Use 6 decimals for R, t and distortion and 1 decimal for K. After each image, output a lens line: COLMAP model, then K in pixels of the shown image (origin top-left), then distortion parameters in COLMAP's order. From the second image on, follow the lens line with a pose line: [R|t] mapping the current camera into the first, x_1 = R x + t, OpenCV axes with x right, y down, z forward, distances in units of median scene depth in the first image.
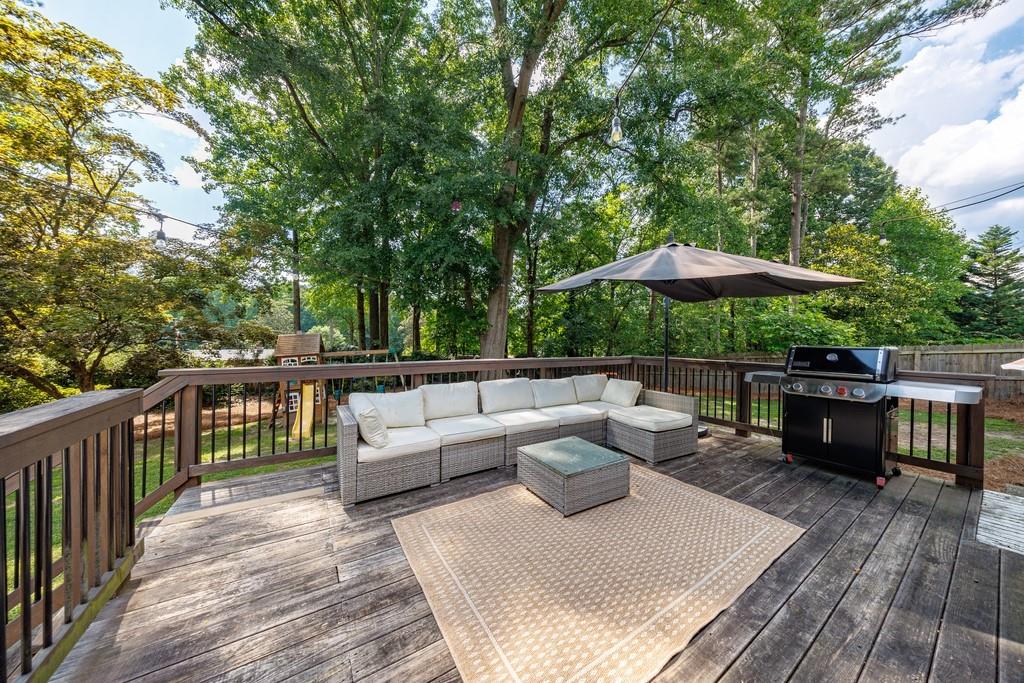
lens RADIAL K [[320.0, 0, 511.1], [0, 320.0, 340.5], [0, 0, 1]] dist [-0.001710, -0.000020]
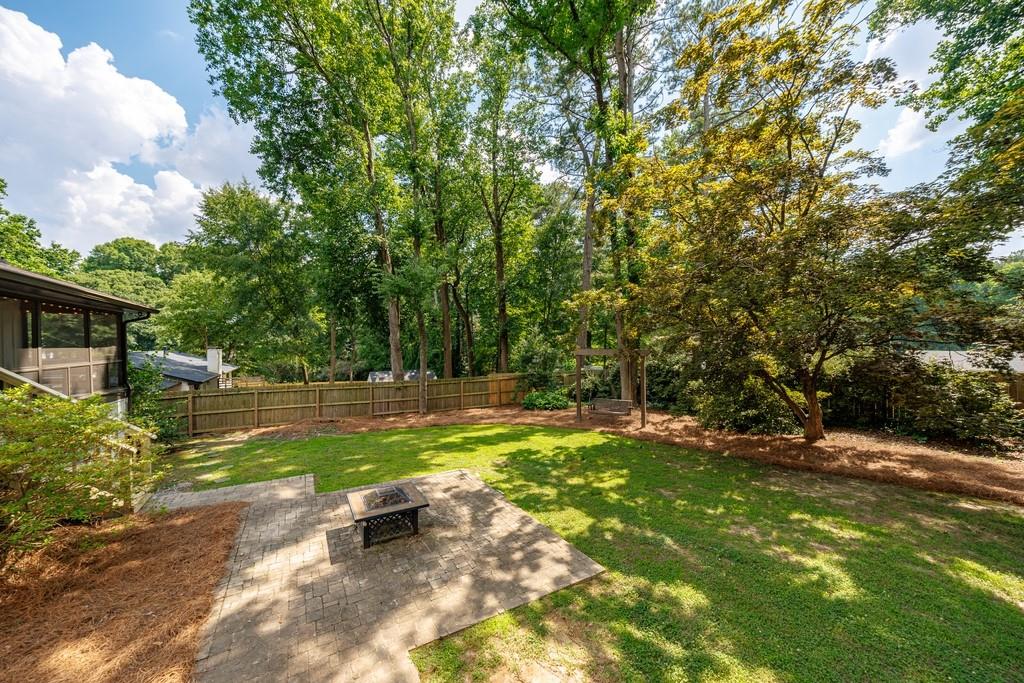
lens RADIAL K [[376.3, 0, 510.1], [0, 376.3, 334.7], [0, 0, 1]] dist [-0.000856, 0.000195]
pose [[-0.023521, -0.016154, -0.999593, -0.273361], [0.007882, 0.999835, -0.016343, -0.007996], [0.999692, -0.008264, -0.023390, 0.200940]]
